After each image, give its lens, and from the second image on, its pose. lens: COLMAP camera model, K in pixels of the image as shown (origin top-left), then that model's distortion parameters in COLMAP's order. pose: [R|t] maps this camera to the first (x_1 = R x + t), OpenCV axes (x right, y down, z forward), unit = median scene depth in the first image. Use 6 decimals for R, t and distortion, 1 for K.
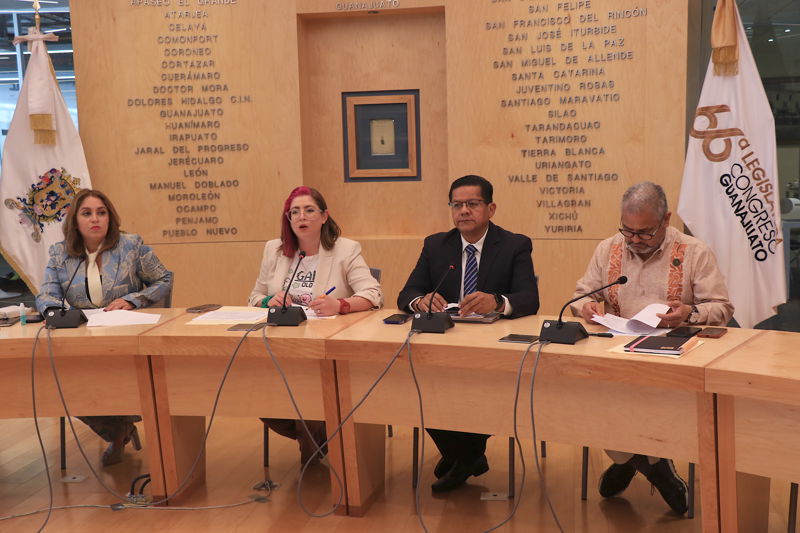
lens RADIAL K [[971.4, 0, 402.4], [0, 971.4, 272.7], [0, 0, 1]] dist [0.022596, 0.000000]
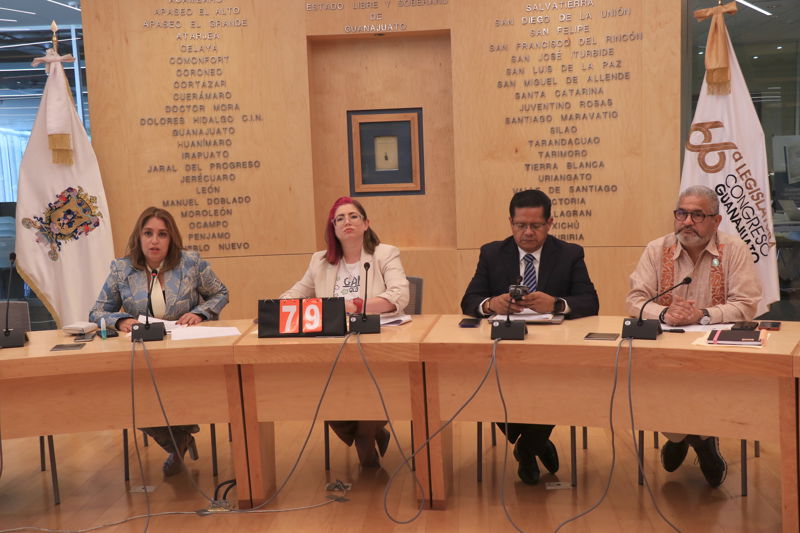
lens RADIAL K [[971.4, 0, 404.1], [0, 971.4, 262.7], [0, 0, 1]] dist [0.022596, 0.000000]
pose [[0.993532, -0.022026, 0.111400, -0.131708], [0.024661, 0.999446, -0.022334, 0.002146], [-0.110846, 0.024936, 0.993525, -0.040447]]
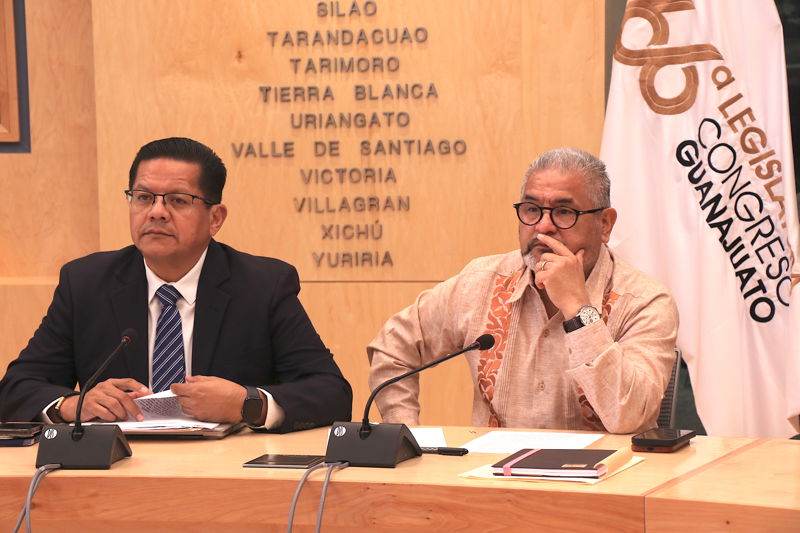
lens RADIAL K [[2464.4, 0, 402.1], [0, 2464.4, 270.6], [0, 0, 1]] dist [0.560644, 0.000000]
pose [[0.980811, -0.004378, 0.194910, -0.039333], [0.015101, 0.998450, -0.053561, 0.023355], [-0.194373, 0.055476, 0.979358, -0.148644]]
